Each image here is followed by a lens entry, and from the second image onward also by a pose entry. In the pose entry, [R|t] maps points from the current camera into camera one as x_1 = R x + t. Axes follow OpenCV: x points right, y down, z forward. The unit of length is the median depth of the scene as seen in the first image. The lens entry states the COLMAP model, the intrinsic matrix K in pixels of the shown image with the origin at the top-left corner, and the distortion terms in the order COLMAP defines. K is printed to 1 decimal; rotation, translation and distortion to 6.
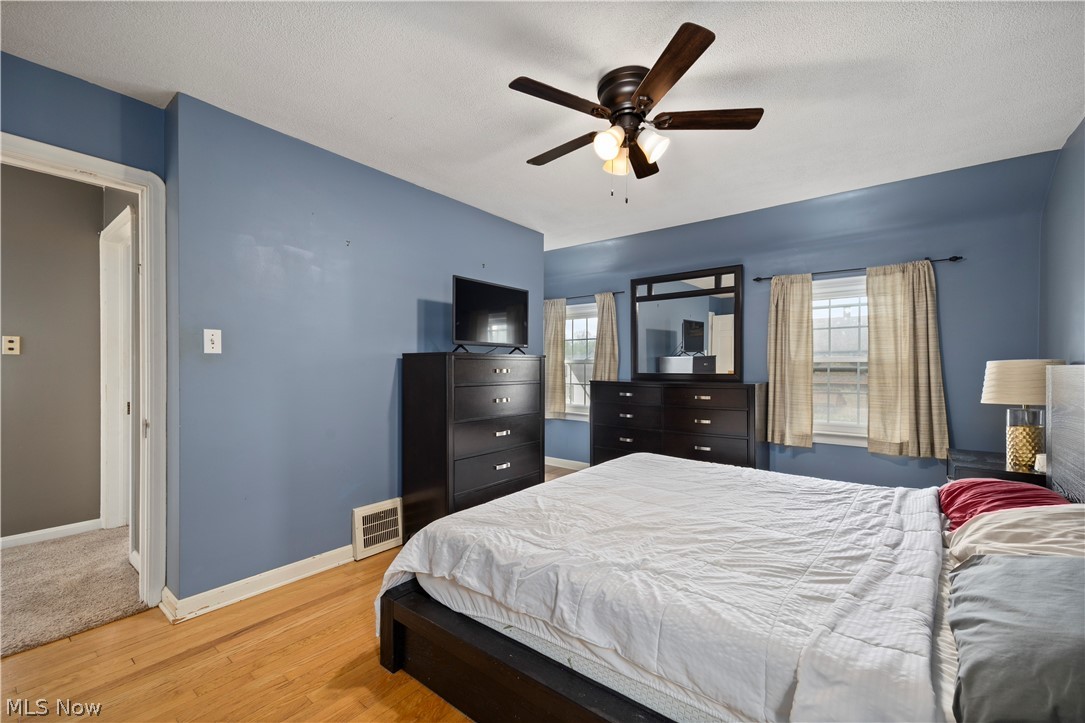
lens RADIAL K [[426.3, 0, 537.2], [0, 426.3, 369.2], [0, 0, 1]] dist [-0.005954, -0.000213]
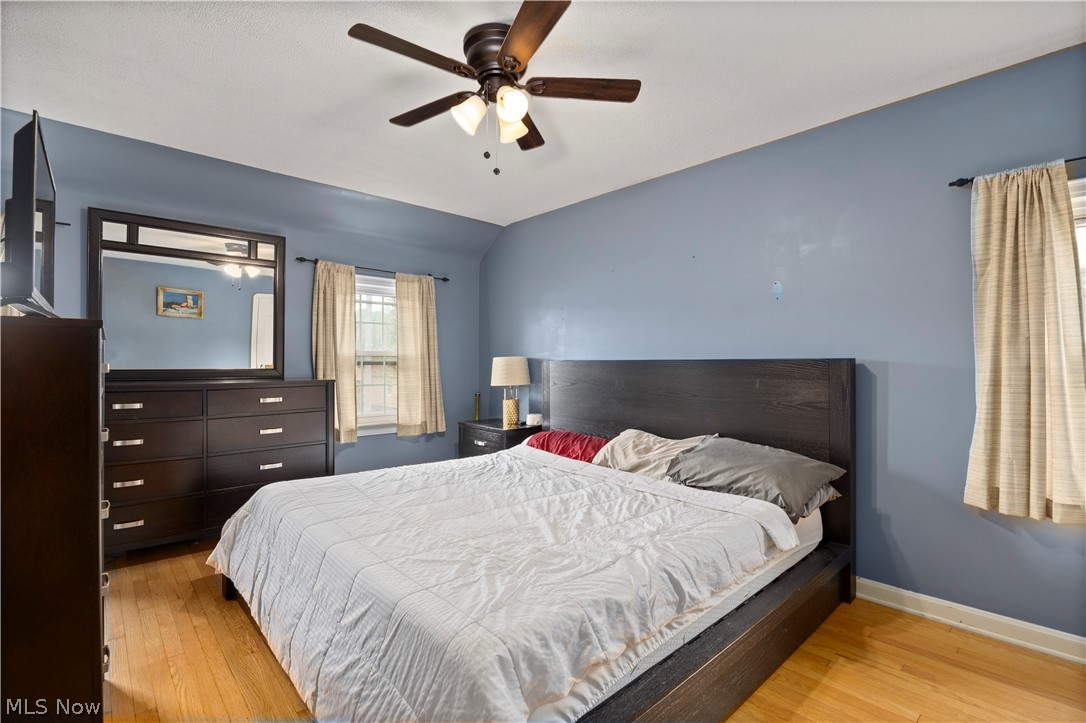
lens RADIAL K [[485.3, 0, 539.5], [0, 485.3, 358.8], [0, 0, 1]] dist [-0.018040, -0.000518]
pose [[0.180904, 0.006920, 0.983476, -0.416985], [0.001896, 0.999971, -0.007385, -0.000321], [-0.983499, 0.003200, 0.180886, 0.404209]]
